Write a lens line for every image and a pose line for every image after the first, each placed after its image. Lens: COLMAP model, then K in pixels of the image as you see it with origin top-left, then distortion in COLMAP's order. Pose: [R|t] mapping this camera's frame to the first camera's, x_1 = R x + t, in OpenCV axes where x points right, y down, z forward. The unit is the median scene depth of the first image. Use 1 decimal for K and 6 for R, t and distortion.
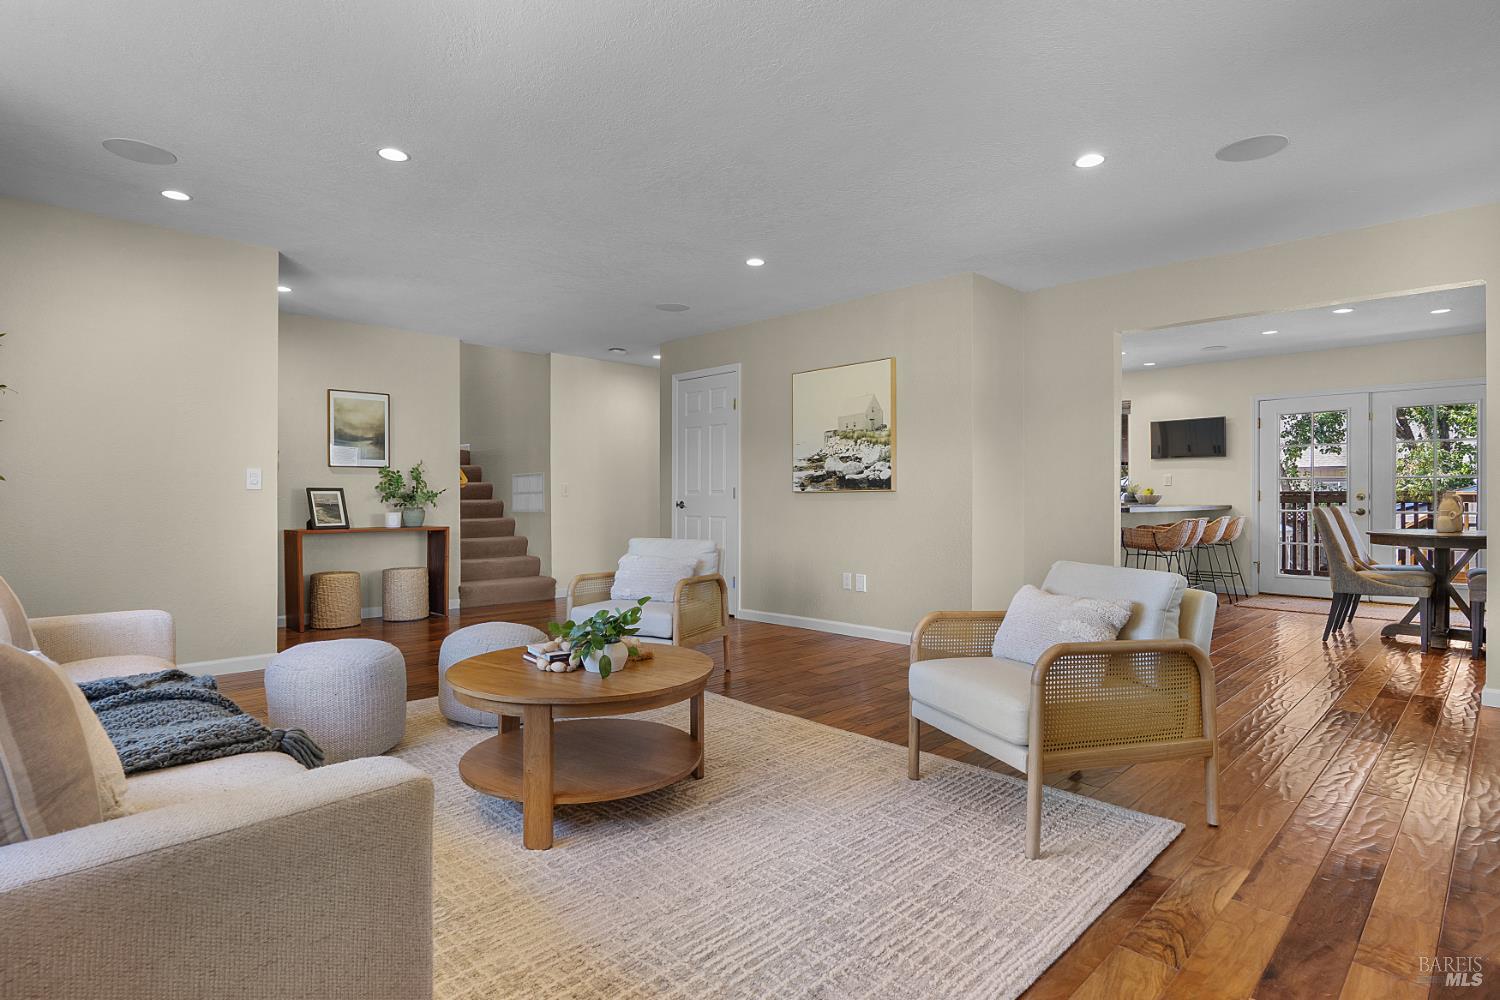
lens RADIAL K [[761.5, 0, 744.2], [0, 761.5, 499.2], [0, 0, 1]] dist [0.003331, 0.000485]
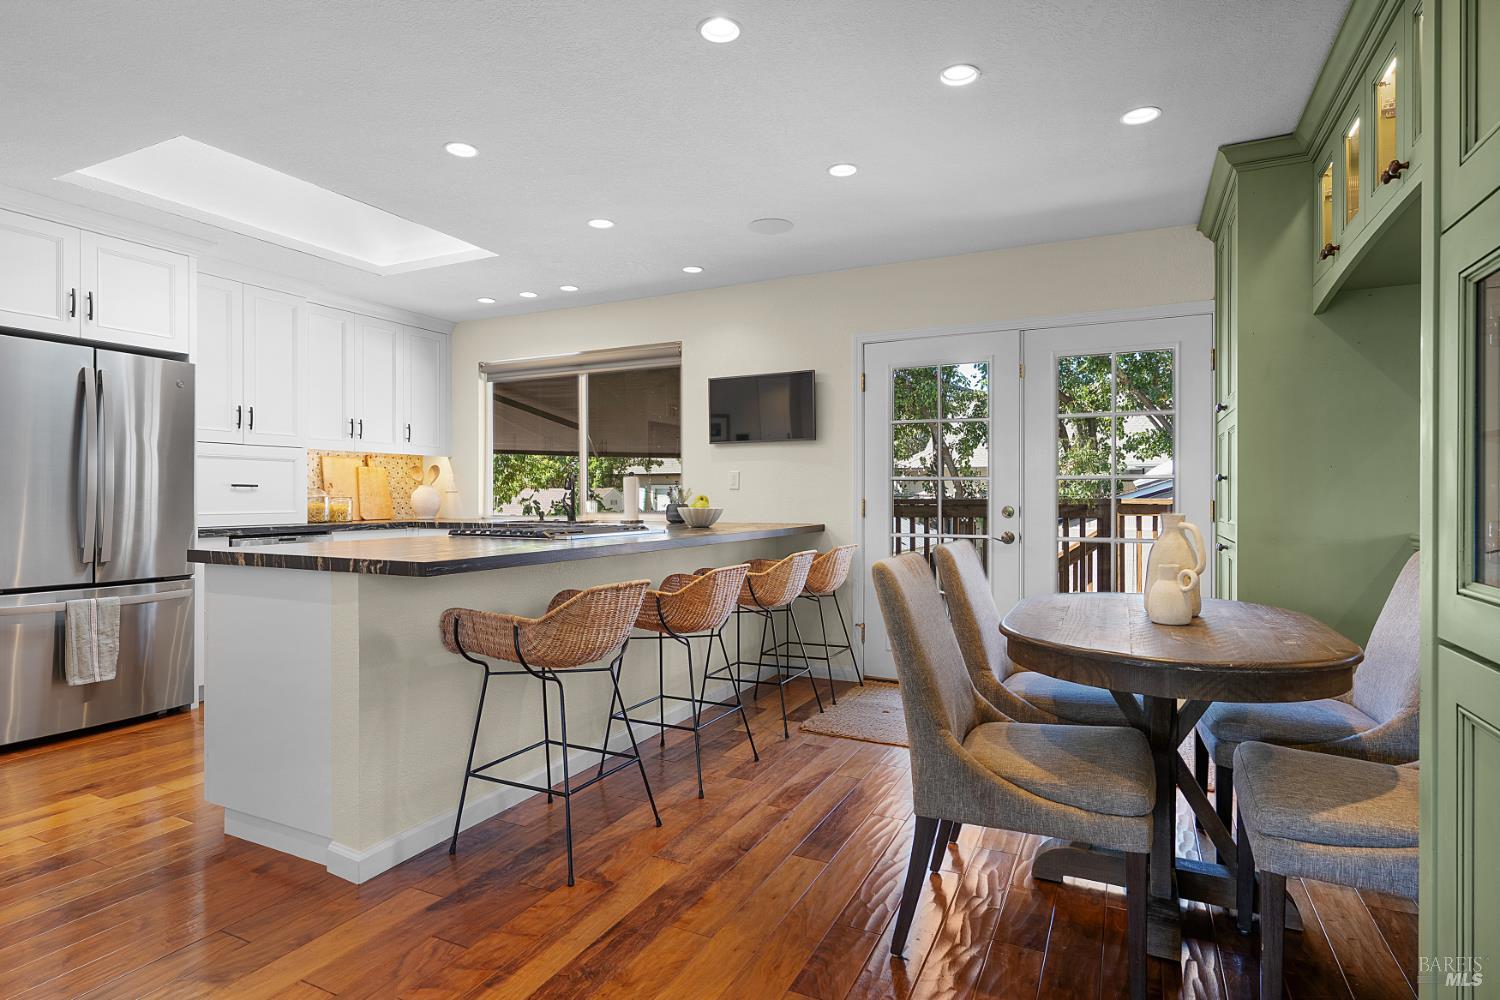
lens RADIAL K [[761.5, 0, 755.7], [0, 761.5, 494.6], [0, 0, 1]] dist [0.003331, 0.000485]
pose [[0.944141, -0.002086, 0.329534, 0.401319], [0.002963, 0.999993, -0.002161, -0.013696], [-0.329528, 0.003017, 0.944141, 0.476331]]
